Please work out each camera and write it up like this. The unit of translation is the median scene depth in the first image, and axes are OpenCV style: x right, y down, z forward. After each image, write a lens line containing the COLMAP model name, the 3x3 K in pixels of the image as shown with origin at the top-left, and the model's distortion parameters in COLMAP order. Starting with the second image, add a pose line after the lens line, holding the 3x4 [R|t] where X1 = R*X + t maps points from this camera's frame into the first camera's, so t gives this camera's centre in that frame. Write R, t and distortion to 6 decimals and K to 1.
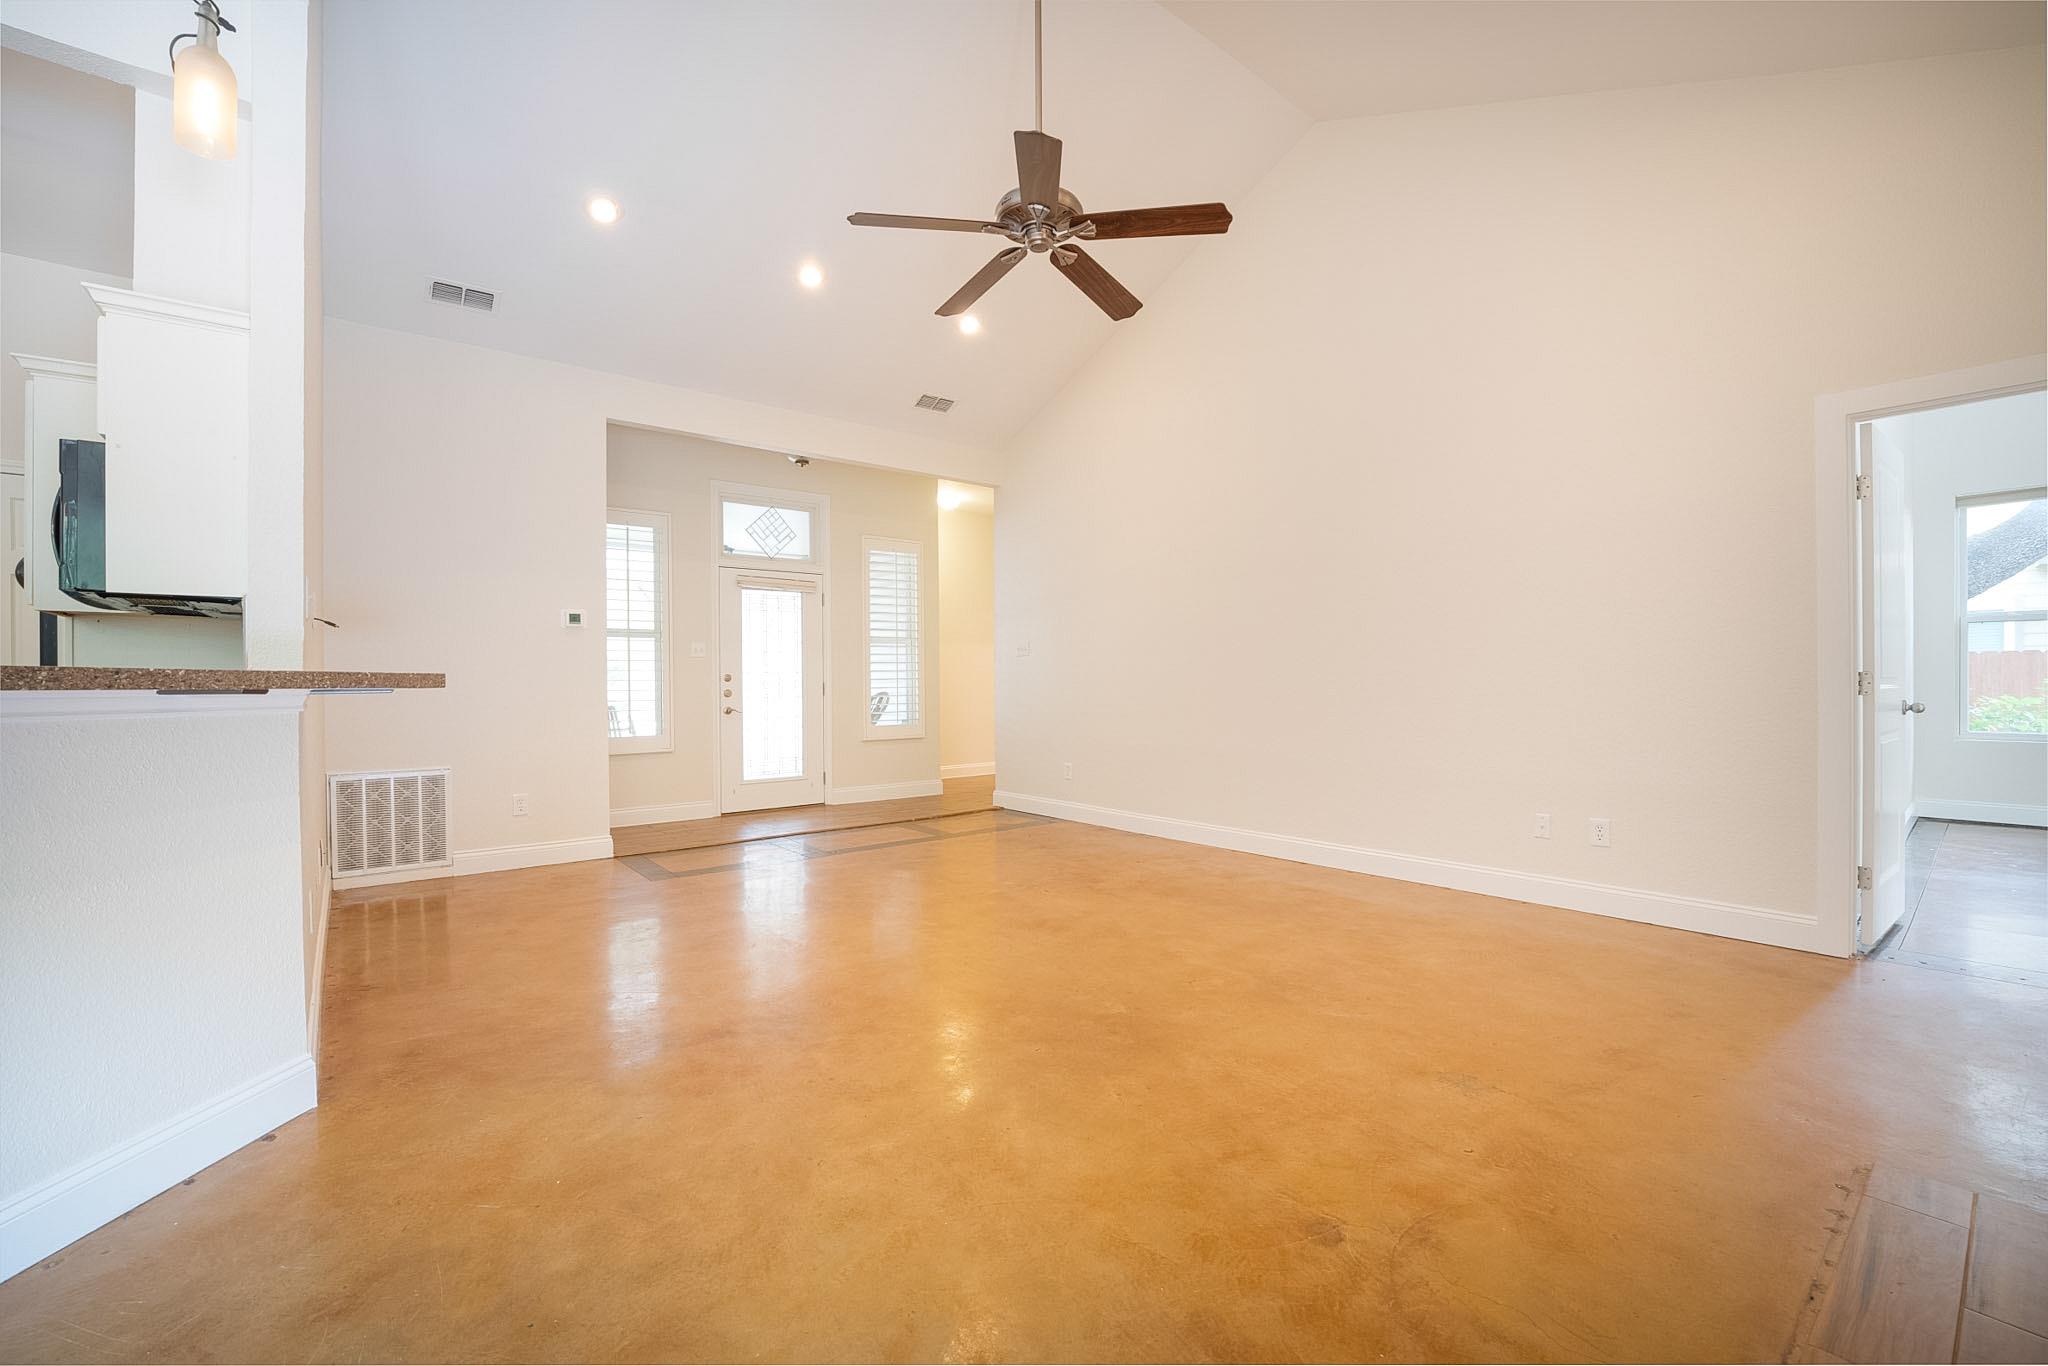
lens RADIAL K [[851.4, 0, 1028.5], [0, 851.4, 678.1], [0, 0, 1]] dist [-0.016589, 0.000425]
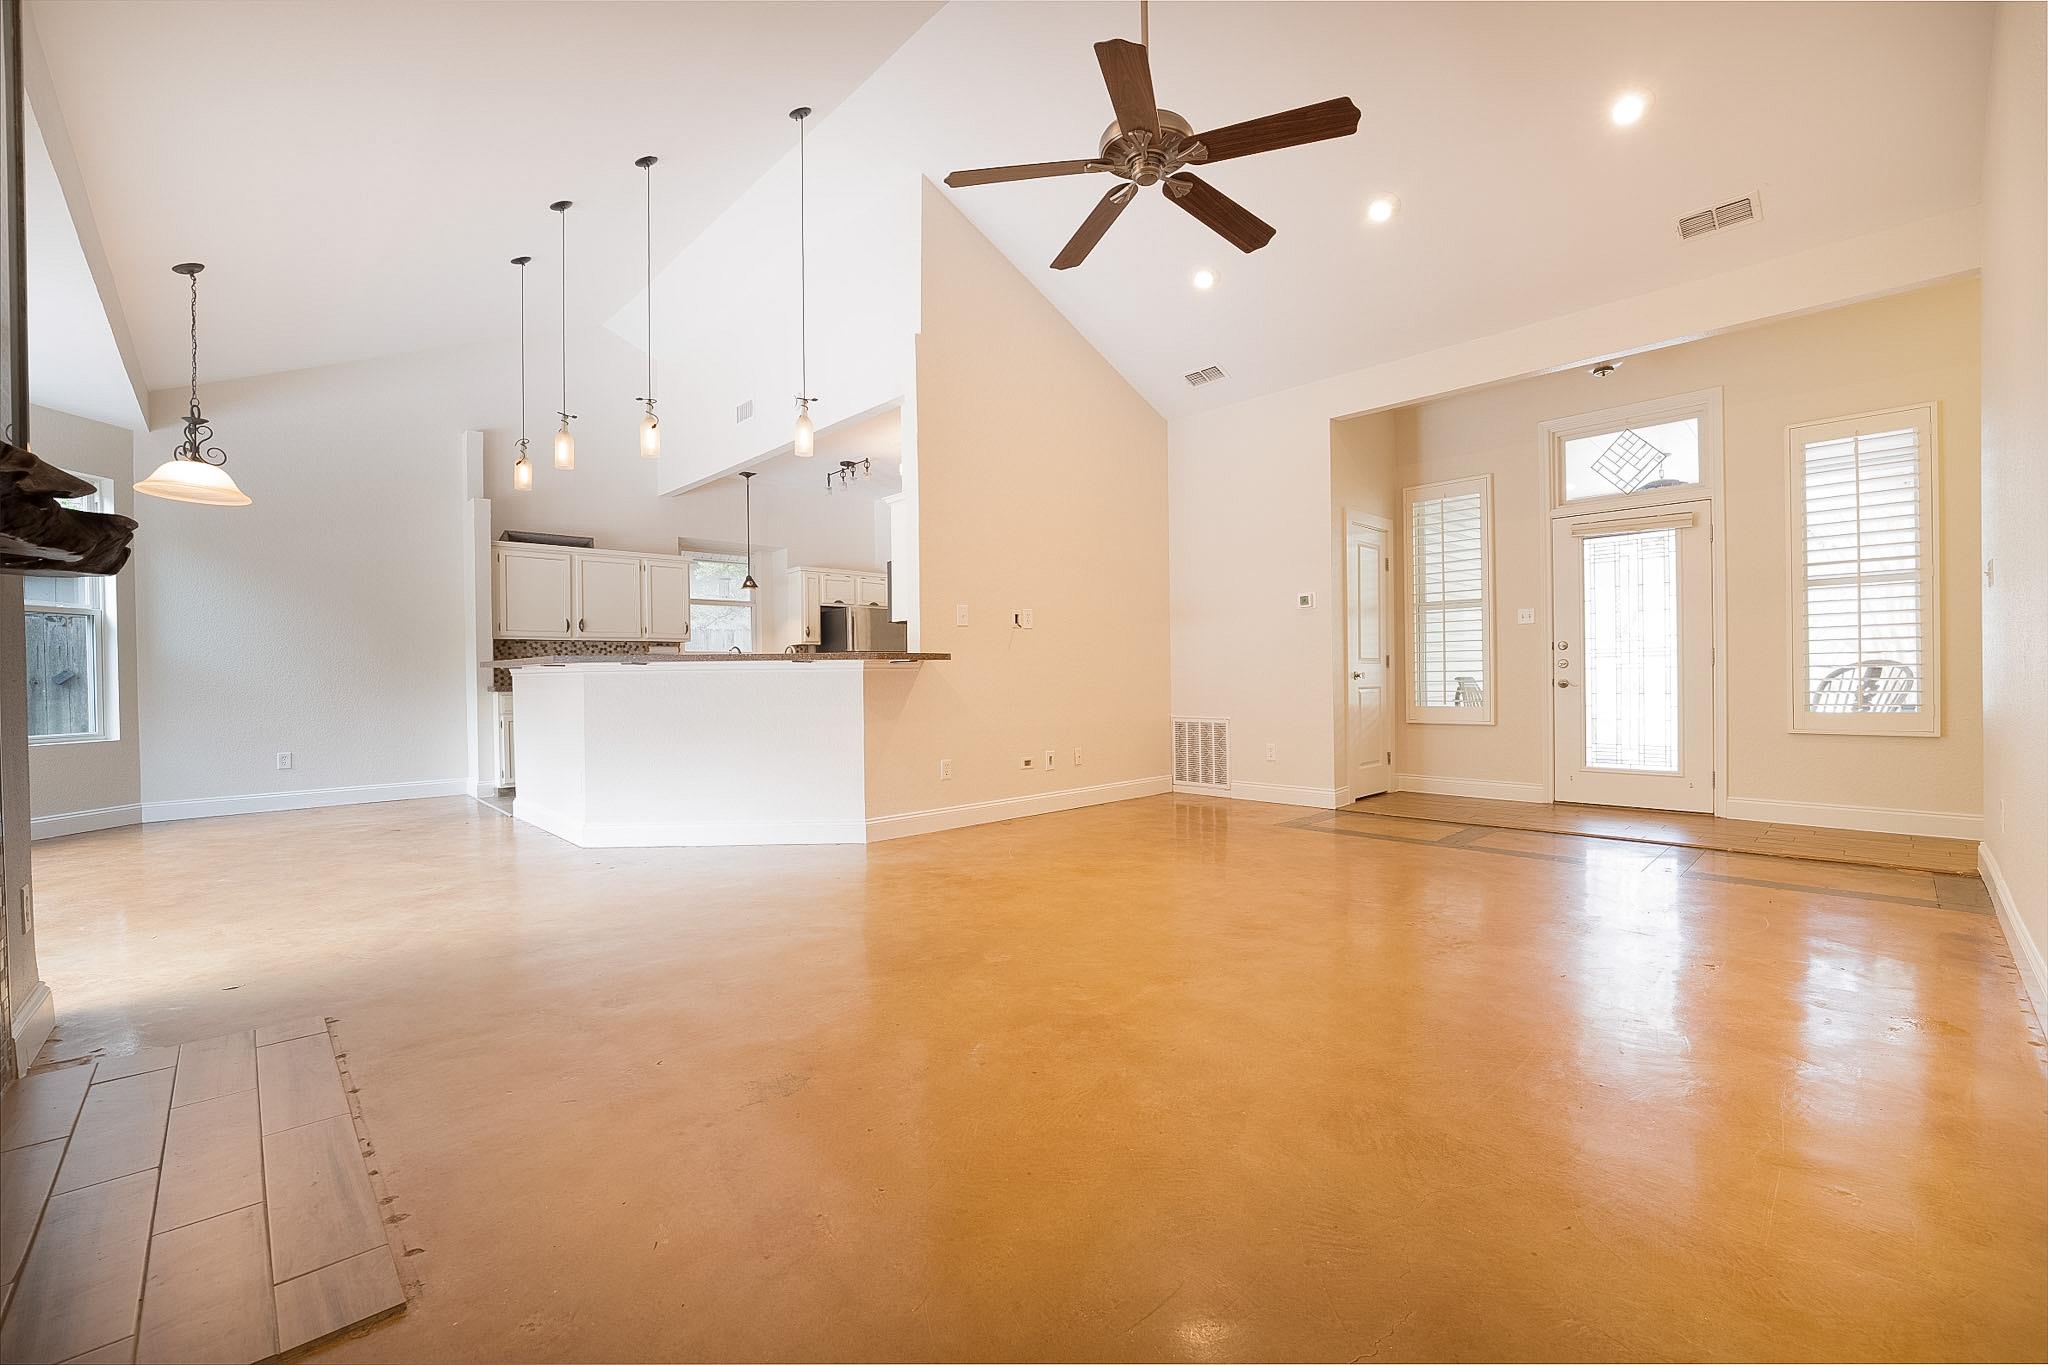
lens RADIAL K [[851.4, 0, 1030.3], [0, 851.4, 684.0], [0, 0, 1]] dist [-0.016589, 0.000425]
pose [[0.094576, 0.017009, -0.995372, 0.452794], [0.018528, 0.999651, 0.018842, 0.012318], [0.995345, -0.020225, 0.094228, 0.376286]]
